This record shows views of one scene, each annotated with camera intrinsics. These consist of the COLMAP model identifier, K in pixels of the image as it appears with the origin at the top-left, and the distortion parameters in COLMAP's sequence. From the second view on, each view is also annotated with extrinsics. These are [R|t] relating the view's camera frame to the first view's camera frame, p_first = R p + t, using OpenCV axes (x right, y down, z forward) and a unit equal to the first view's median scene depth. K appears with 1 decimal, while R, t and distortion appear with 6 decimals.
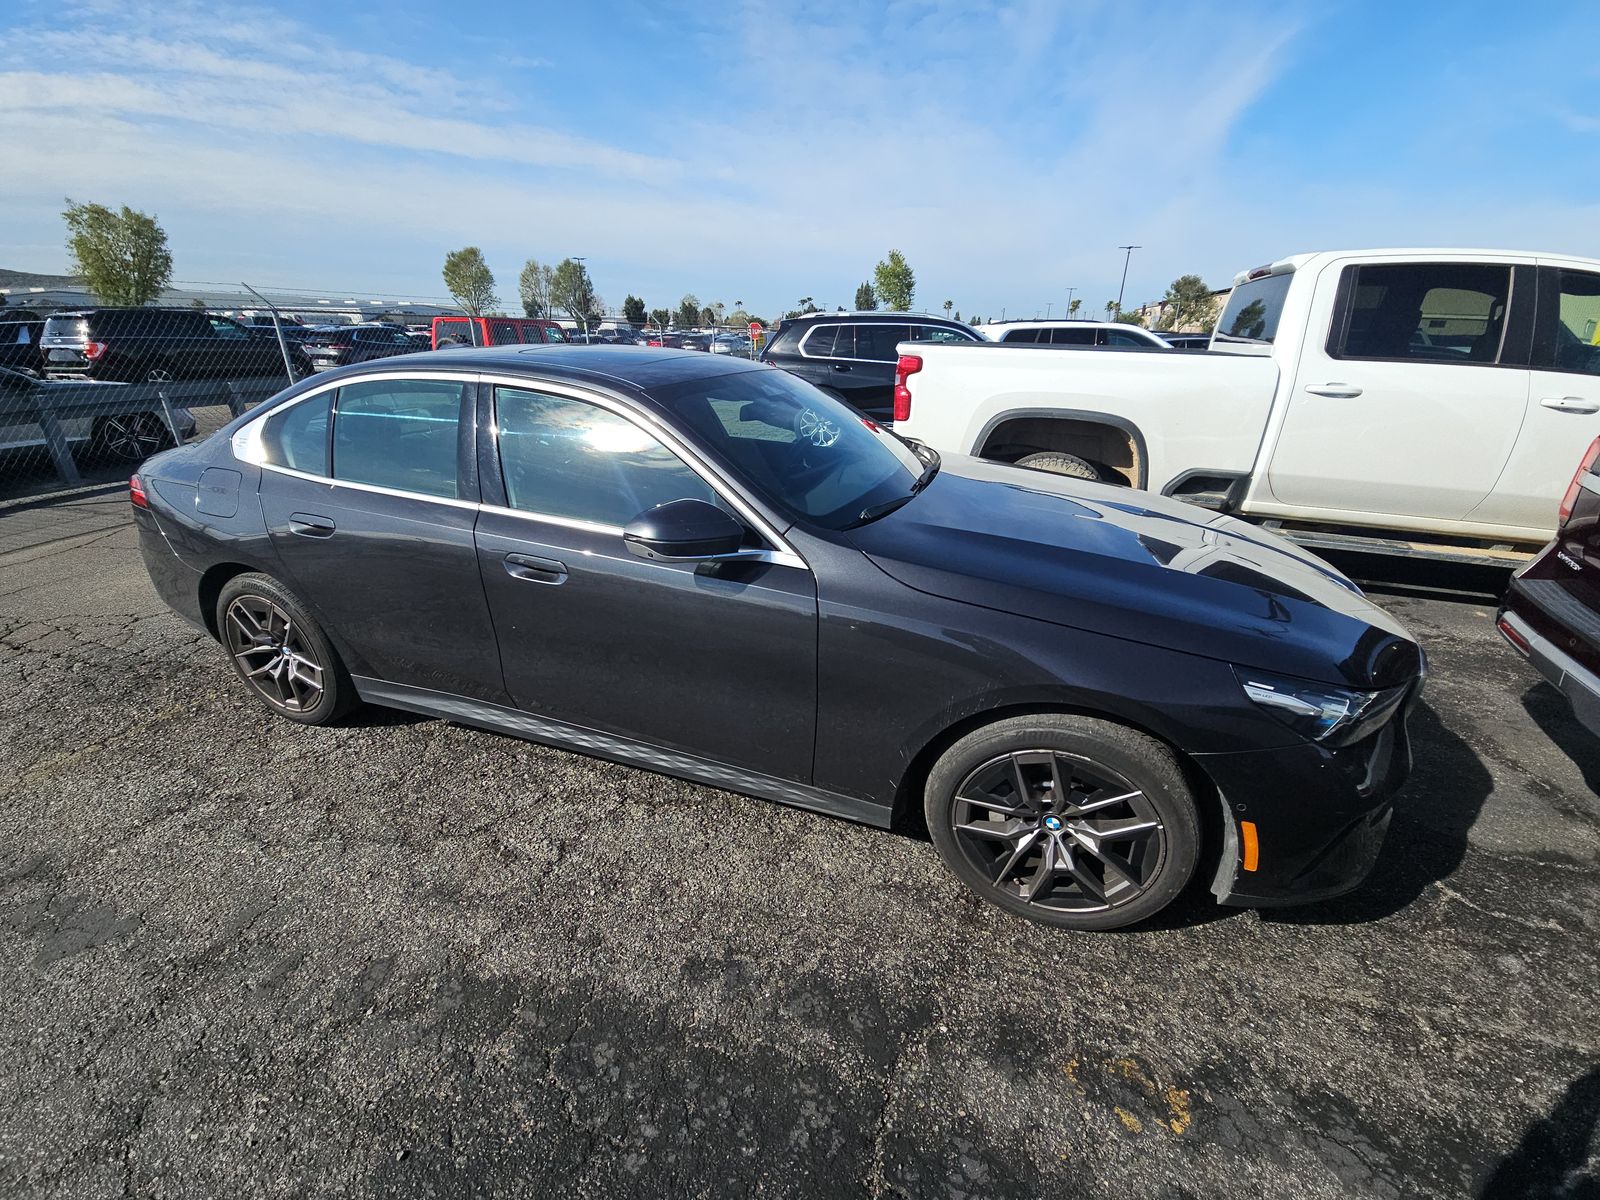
lens RADIAL K [[649.6, 0, 793.8], [0, 649.6, 604.3], [0, 0, 1]] dist [0.001947, -0.007556]
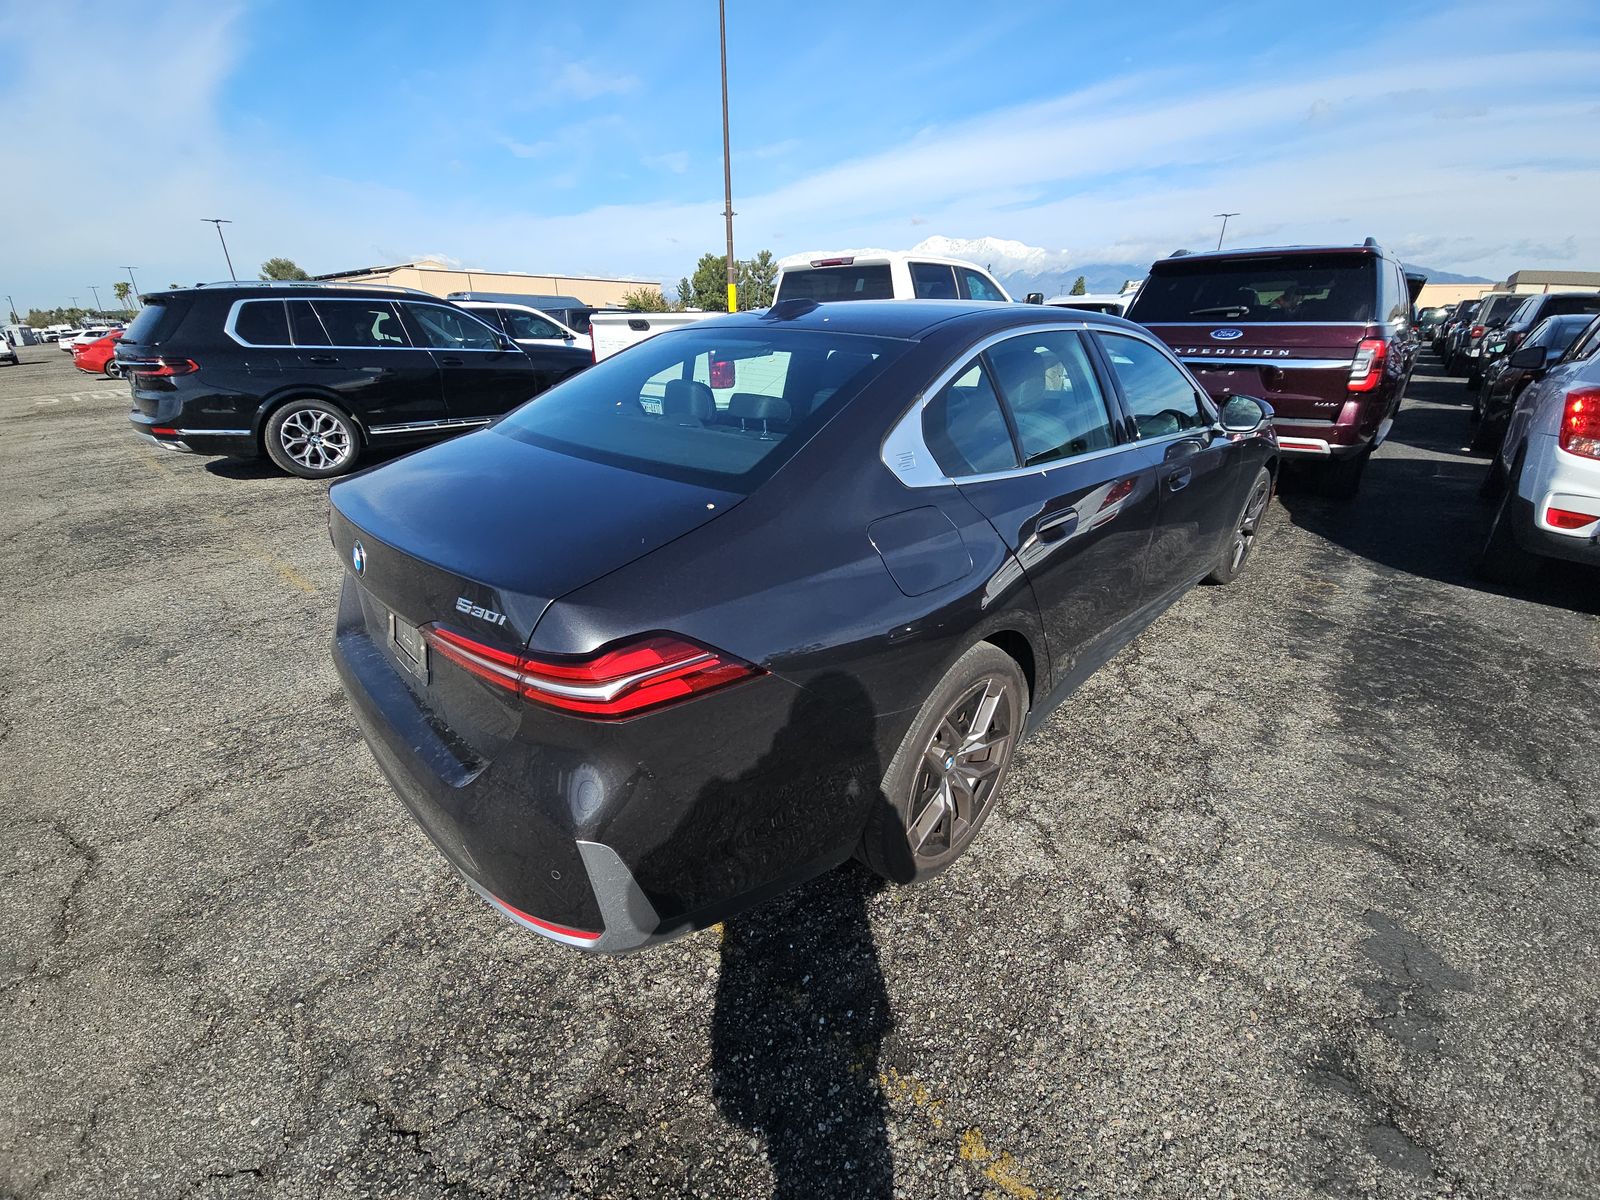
lens RADIAL K [[649.6, 0, 799.5], [0, 649.6, 591.6], [0, 0, 1]] dist [0.001947, -0.007556]
pose [[0.428589, -0.357265, 0.829863, -2.060004], [0.356677, 0.910801, 0.207901, -0.423294], [-0.830116, 0.206889, 0.517788, 1.158378]]
